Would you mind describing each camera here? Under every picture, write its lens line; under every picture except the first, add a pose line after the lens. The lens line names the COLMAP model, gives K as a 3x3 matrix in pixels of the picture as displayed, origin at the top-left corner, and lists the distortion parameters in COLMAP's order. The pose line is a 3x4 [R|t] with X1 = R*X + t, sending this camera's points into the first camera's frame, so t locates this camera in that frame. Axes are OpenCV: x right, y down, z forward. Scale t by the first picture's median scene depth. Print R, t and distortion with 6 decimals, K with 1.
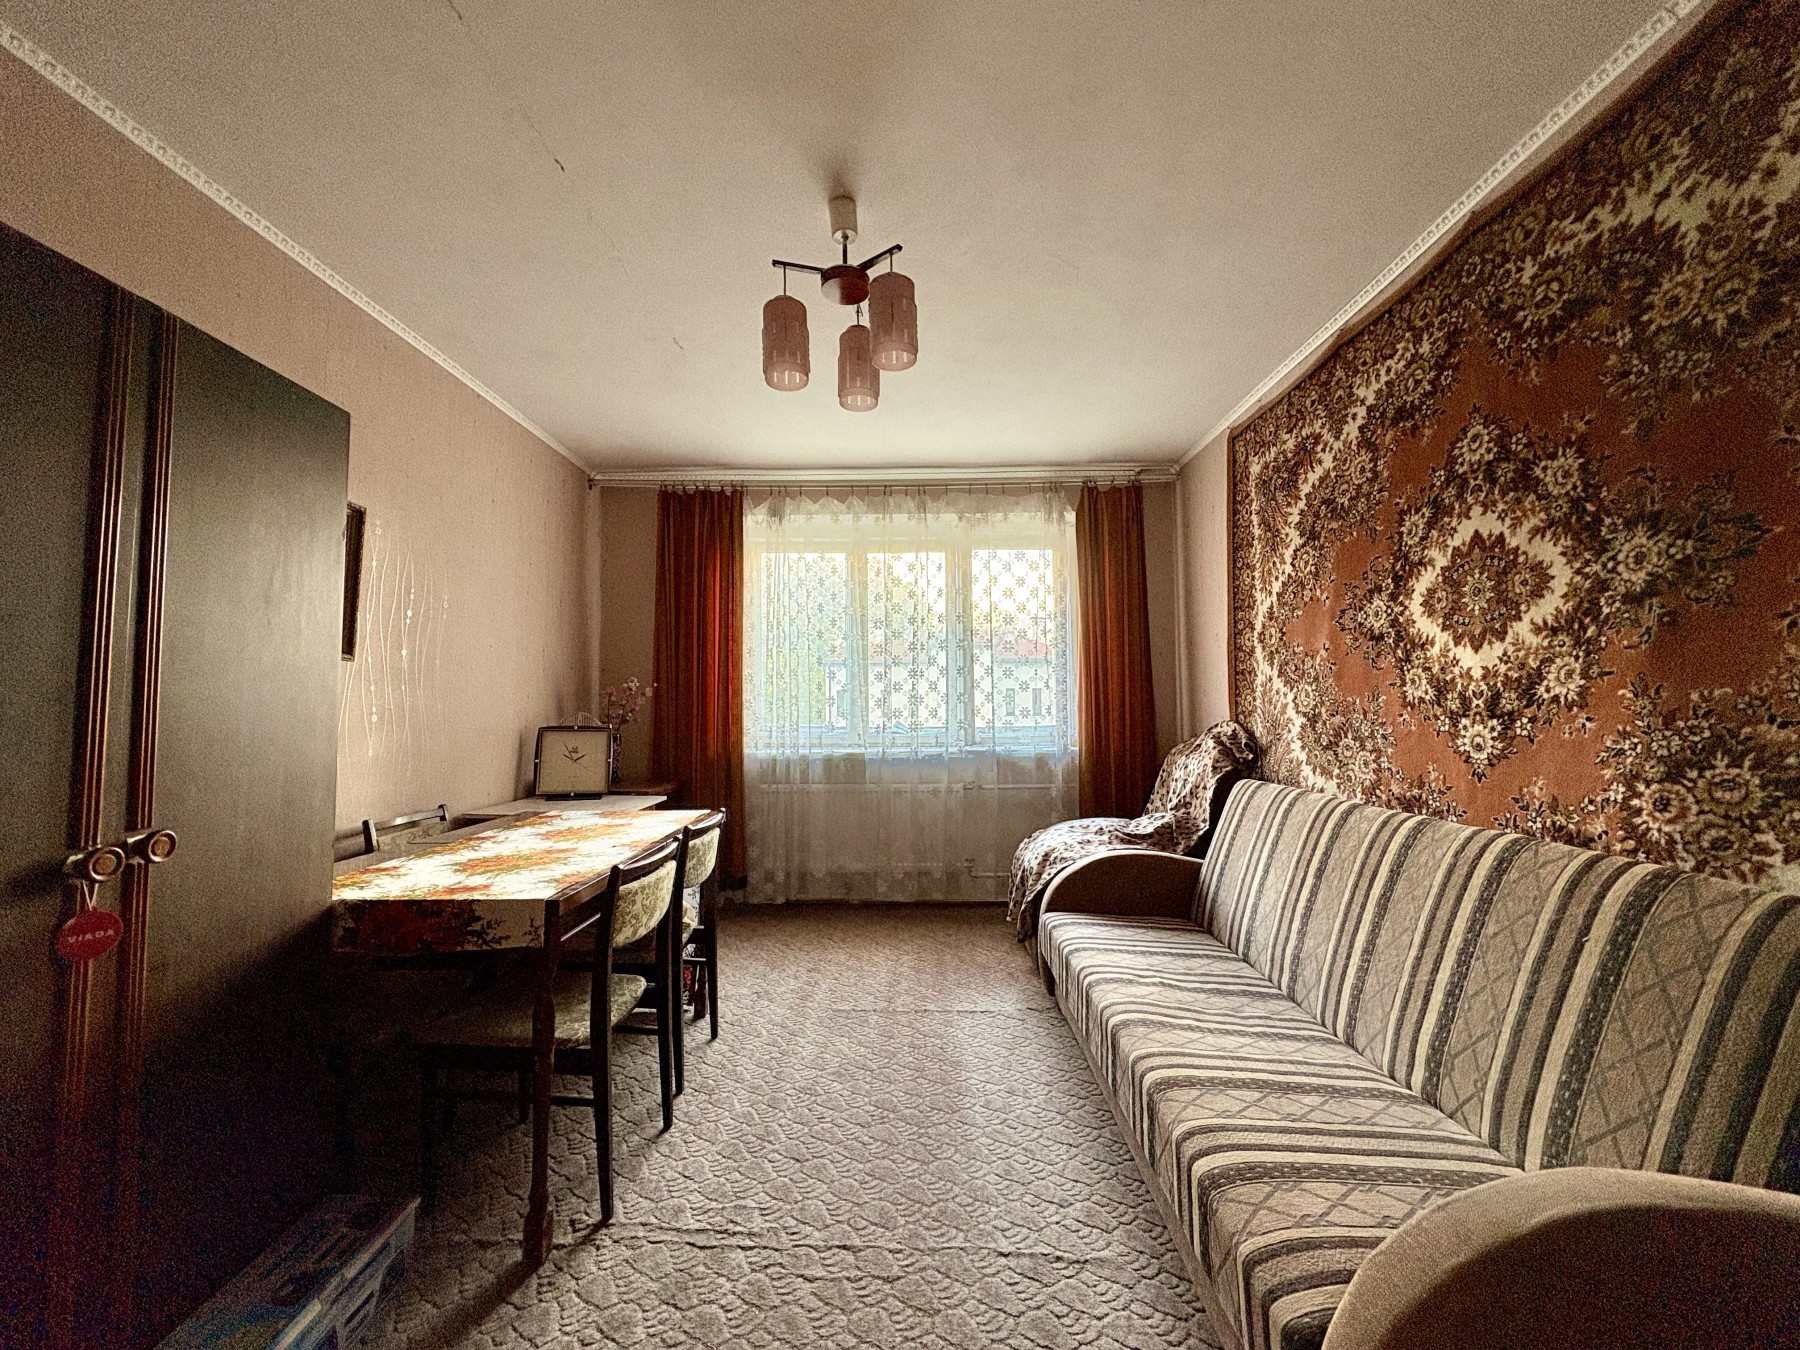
lens RADIAL K [[730.5, 0, 900.0], [0, 730.5, 675.0], [0, 0, 1]] dist [0.000792, -0.000044]
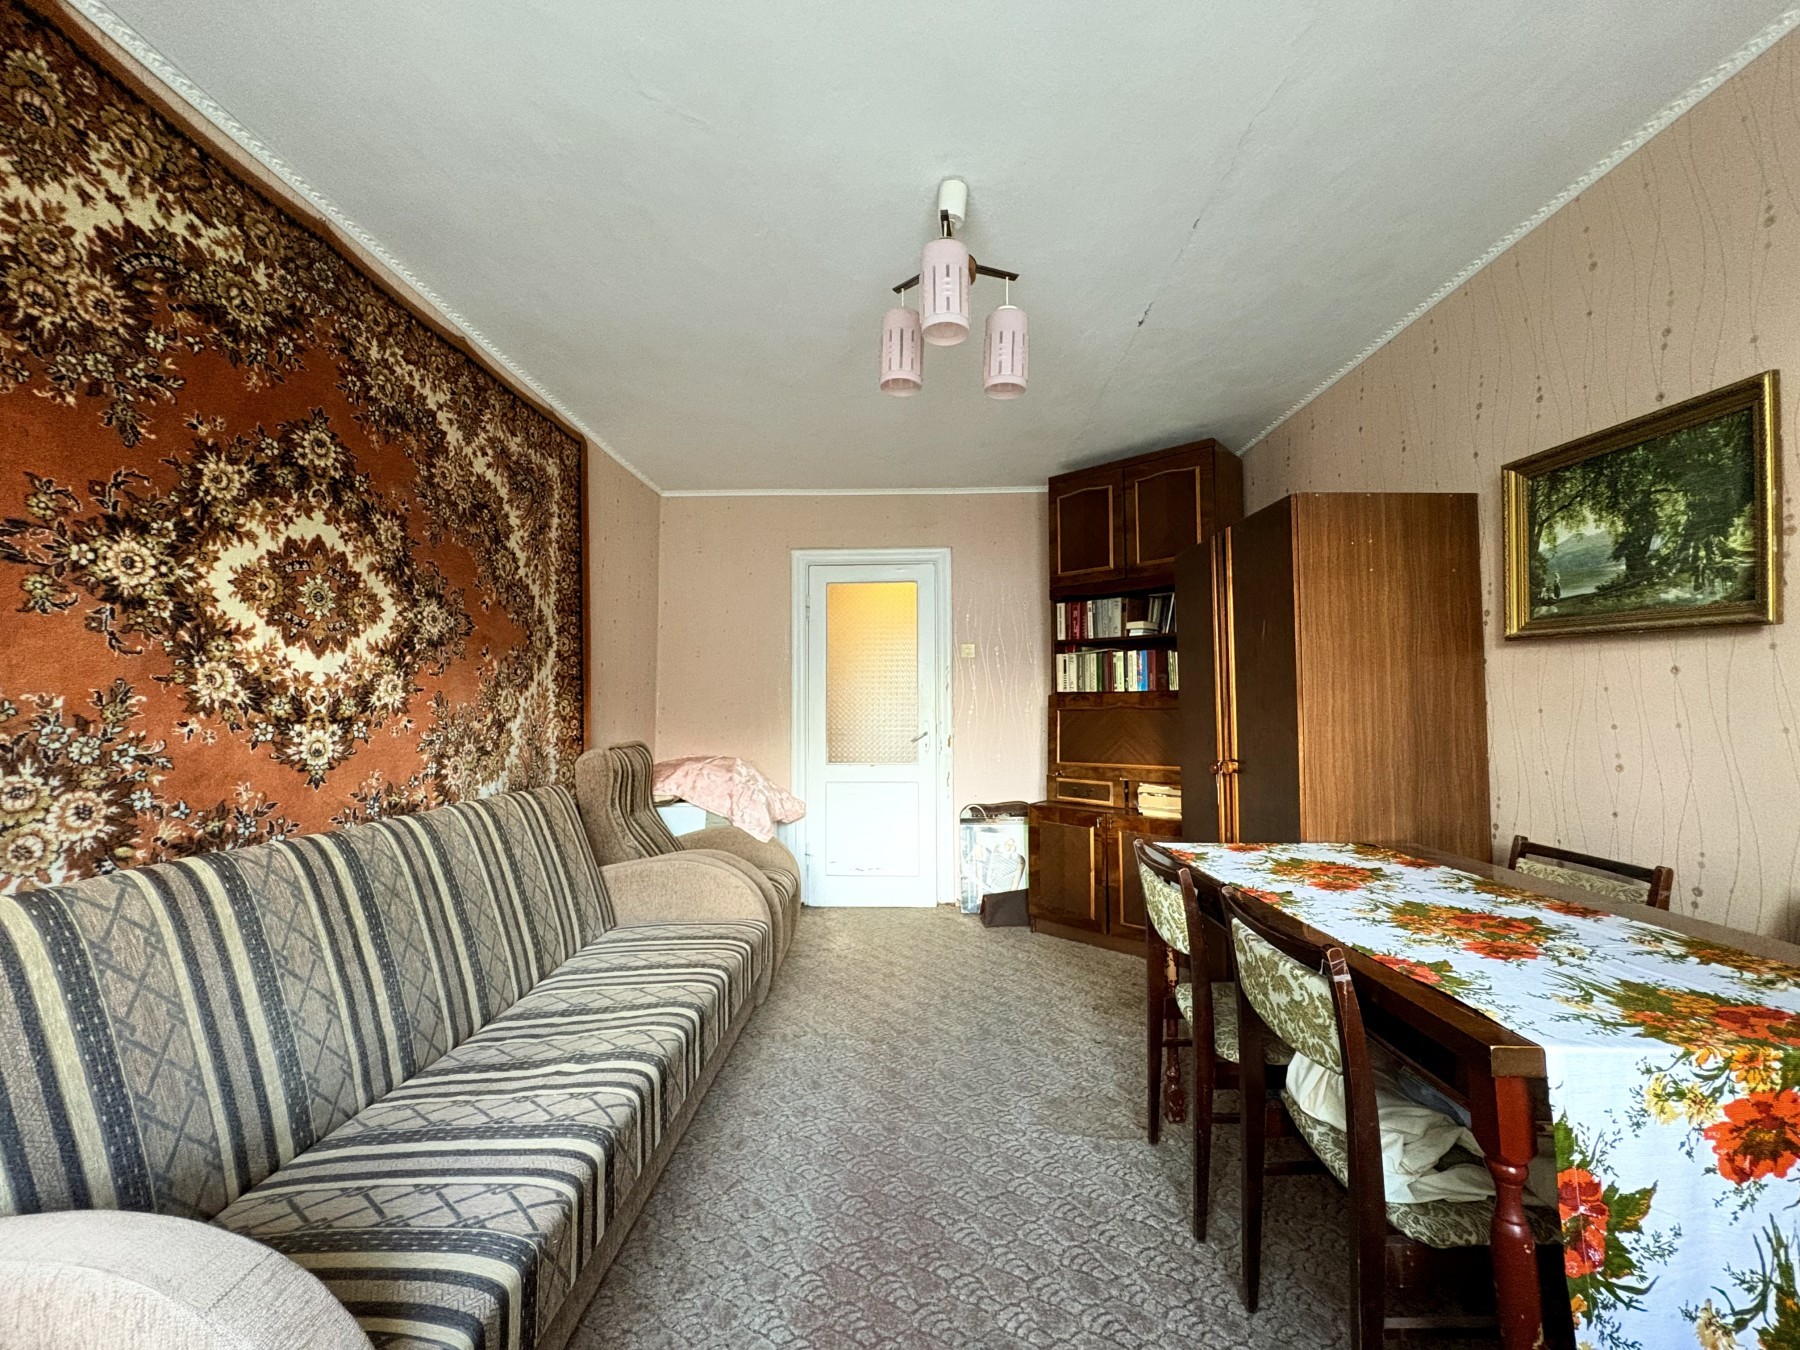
lens RADIAL K [[730.5, 0, 900.0], [0, 730.5, 675.0], [0, 0, 1]] dist [0.000792, -0.000044]
pose [[-0.999957, 0.009090, 0.001633, -0.004302], [0.008894, 0.995463, -0.094738, 0.096482], [-0.002487, -0.094719, -0.995501, 2.046150]]
